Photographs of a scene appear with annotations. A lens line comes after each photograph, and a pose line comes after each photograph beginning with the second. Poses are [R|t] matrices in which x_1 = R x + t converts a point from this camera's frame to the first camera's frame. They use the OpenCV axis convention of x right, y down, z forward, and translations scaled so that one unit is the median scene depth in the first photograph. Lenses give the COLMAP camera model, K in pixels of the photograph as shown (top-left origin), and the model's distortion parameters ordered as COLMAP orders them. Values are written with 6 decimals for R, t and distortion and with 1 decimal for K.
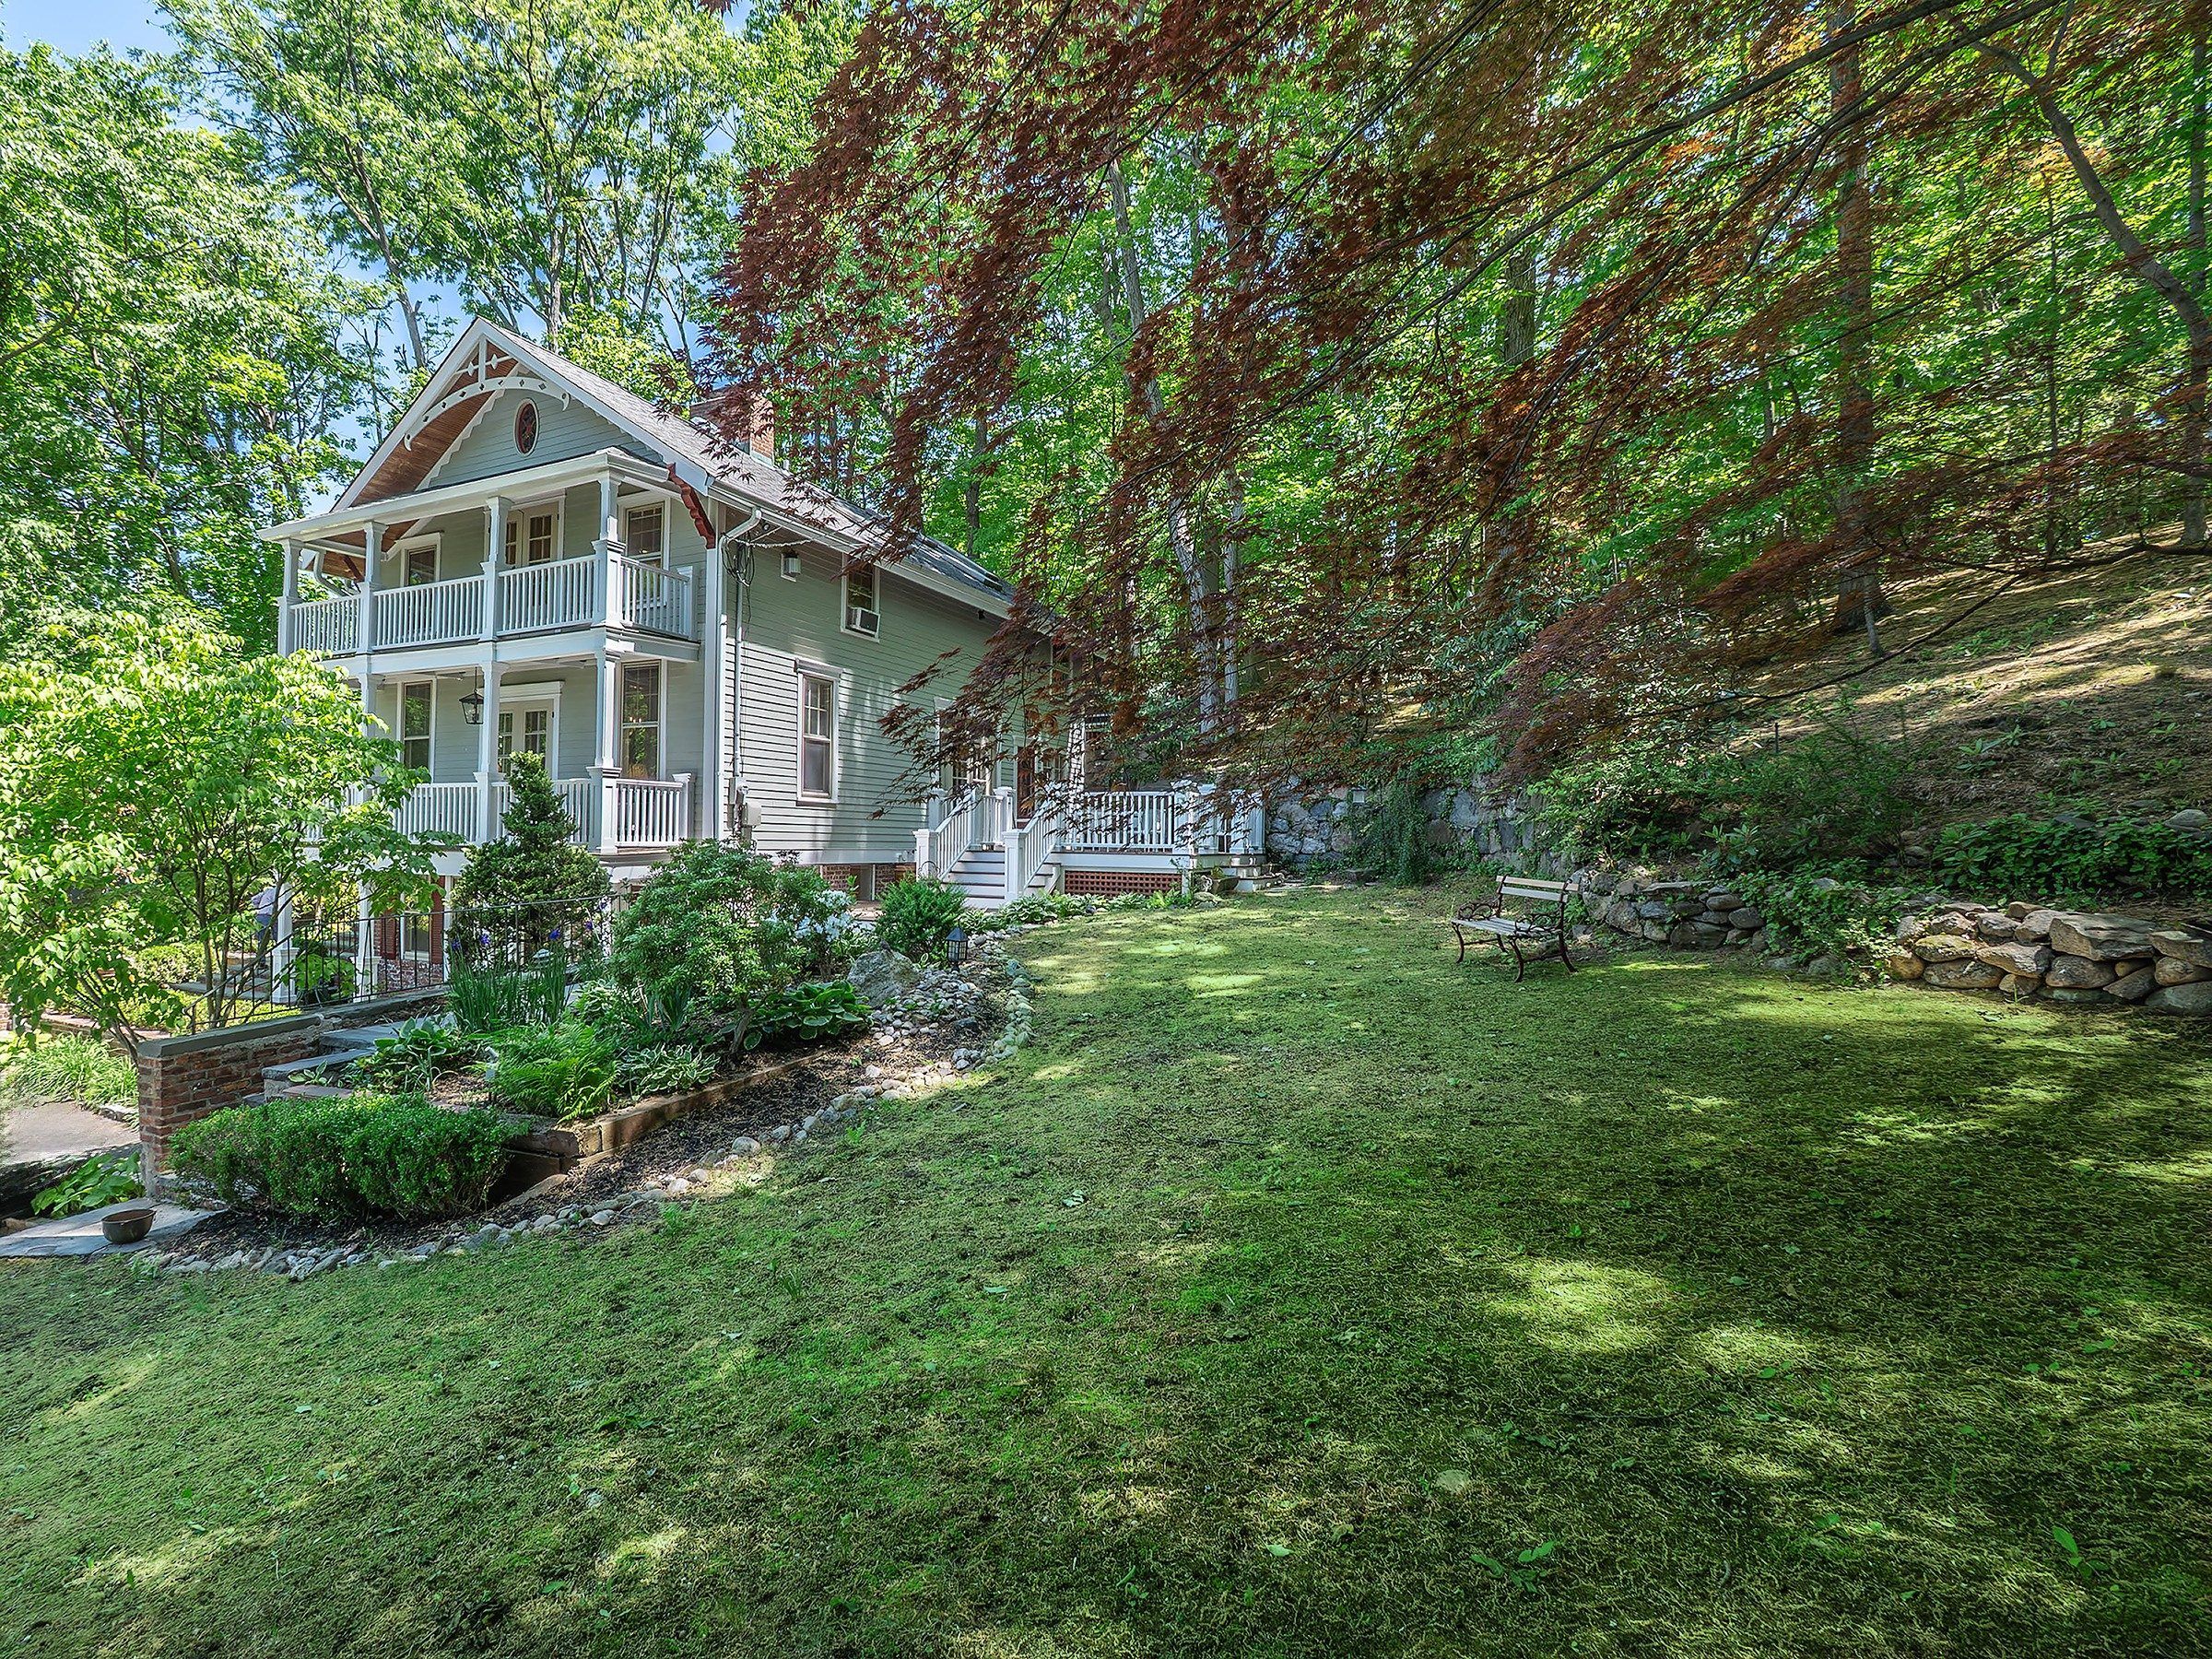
lens RADIAL K [[1081.6, 0, 1106.2], [0, 1081.6, 831.8], [0, 0, 1]] dist [-0.002902, 0.001696]
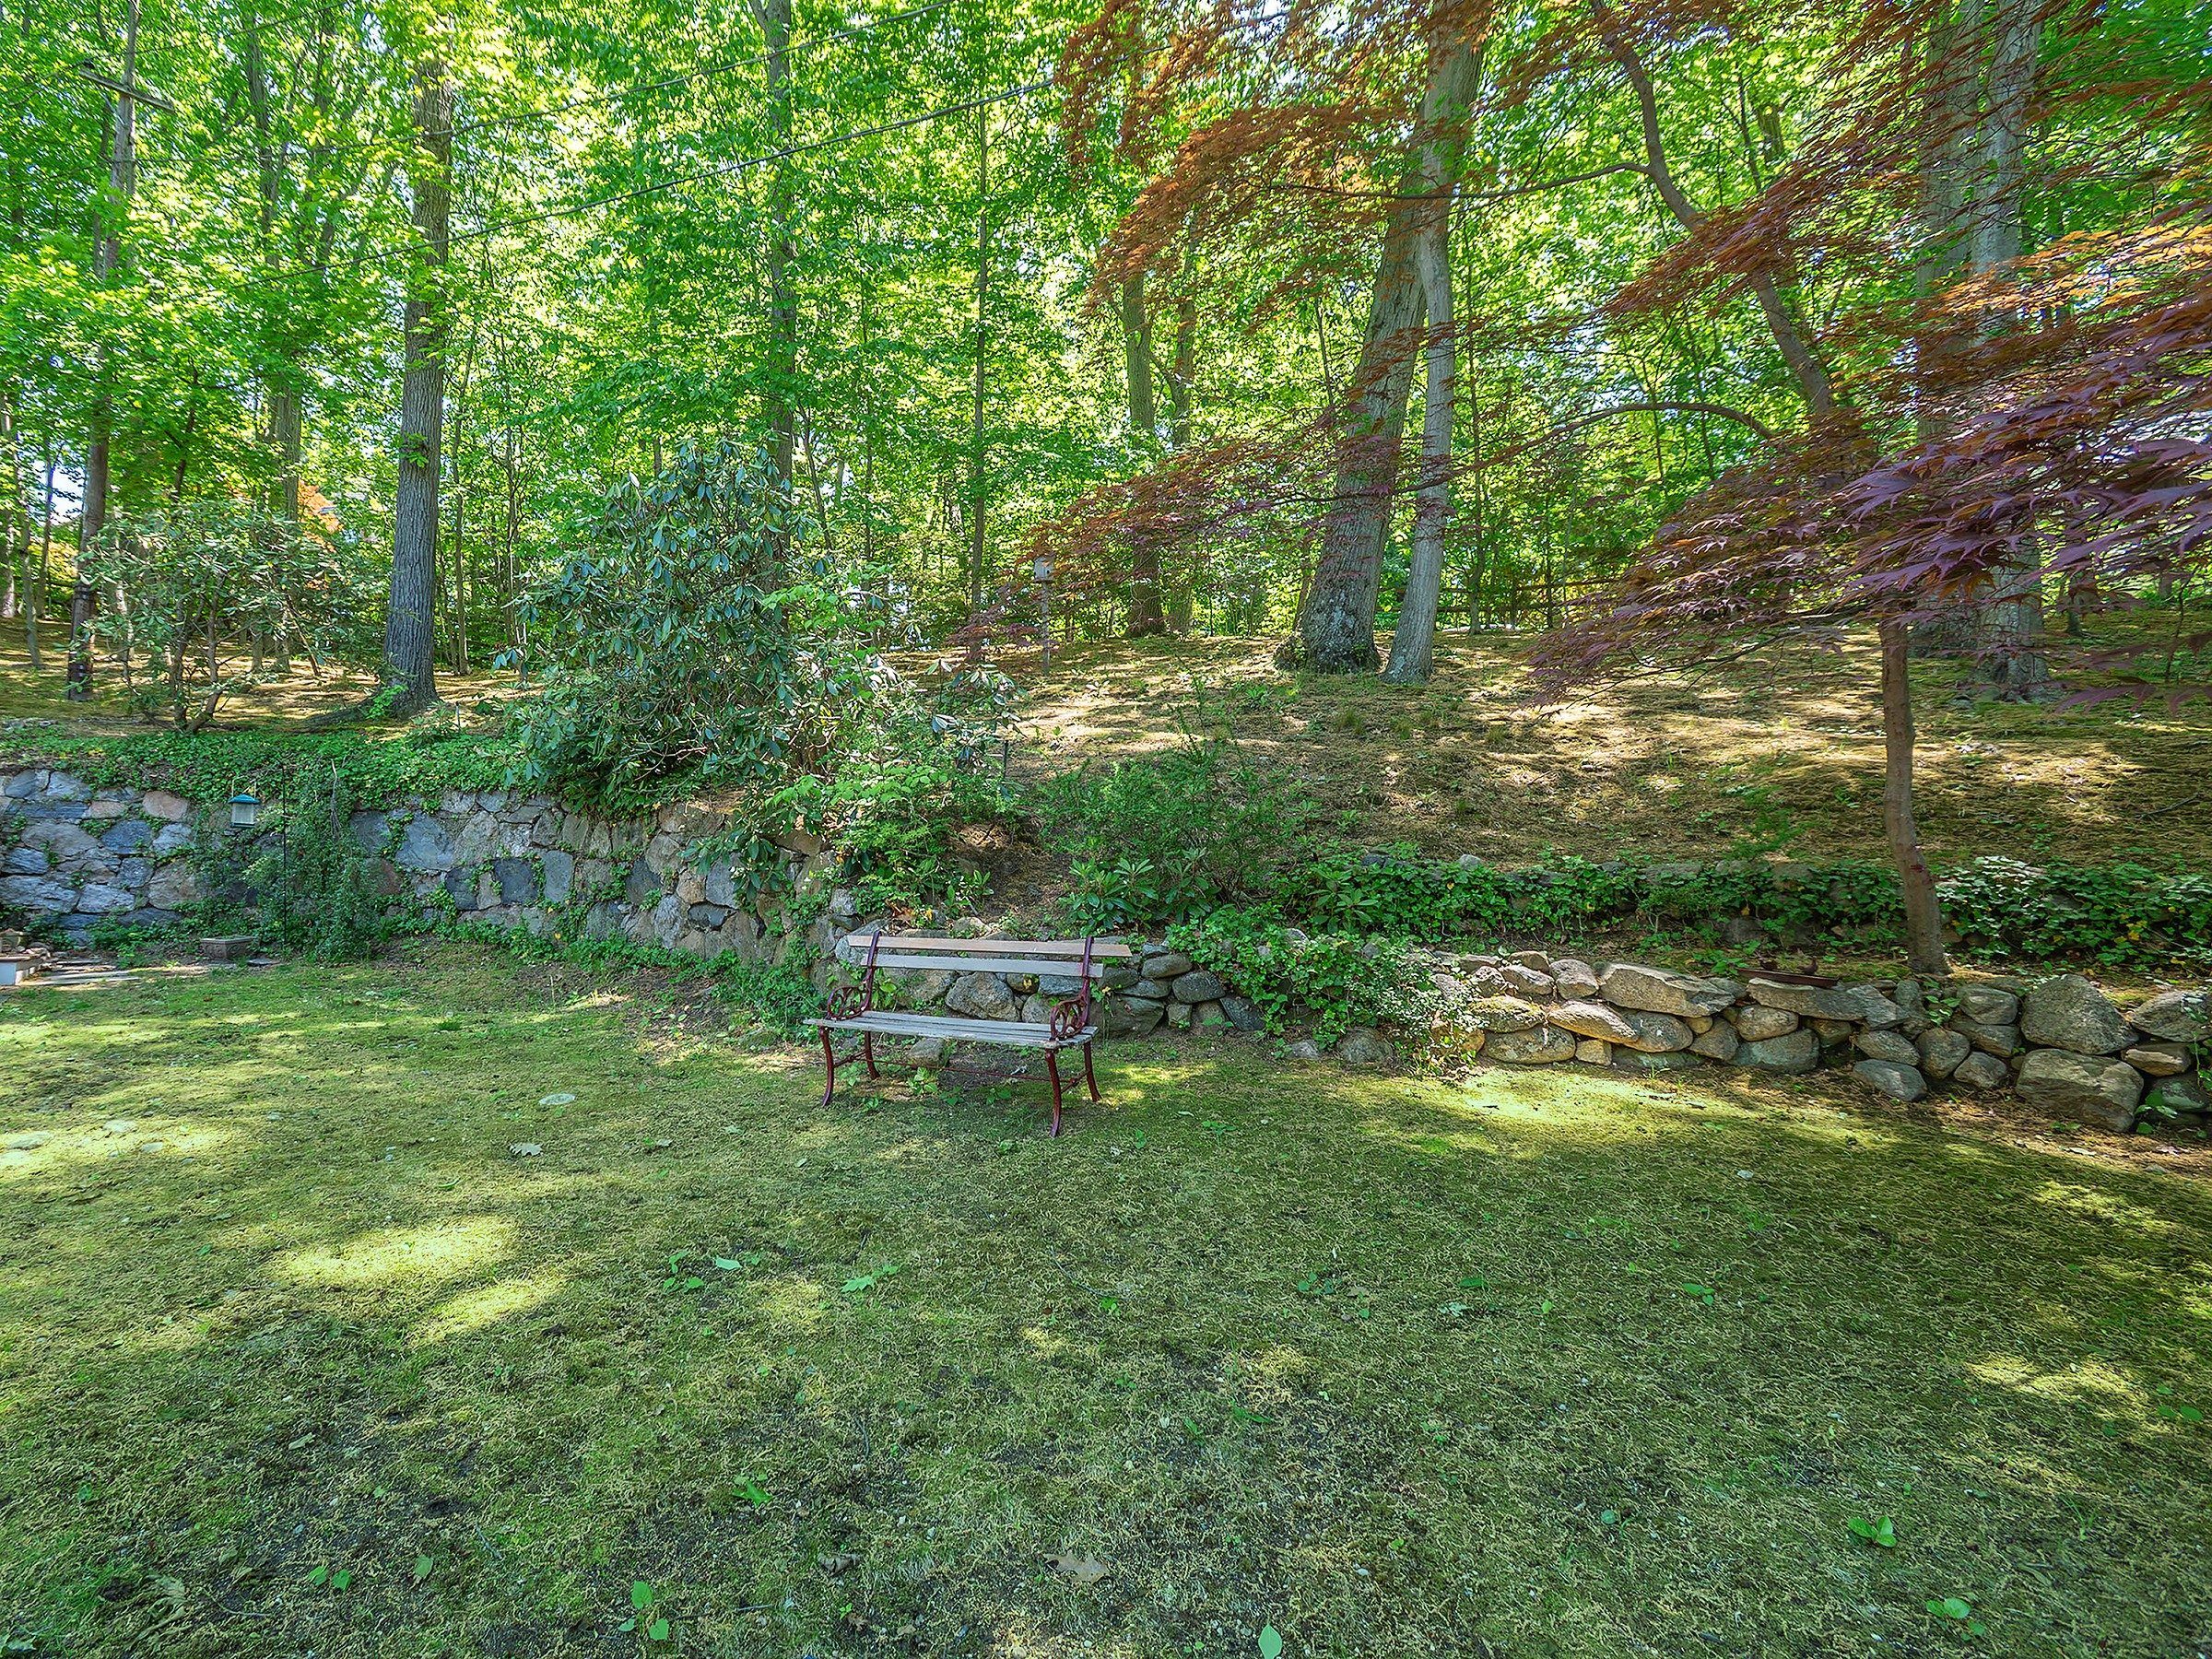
lens RADIAL K [[1081.6, 0, 1105.4], [0, 1081.6, 829.9], [0, 0, 1]] dist [-0.002902, 0.001696]
pose [[0.530509, 0.058614, 0.845650, -0.010050], [-0.007024, 0.997876, -0.064759, 0.011776], [-0.847650, 0.028416, 0.529794, 0.313373]]
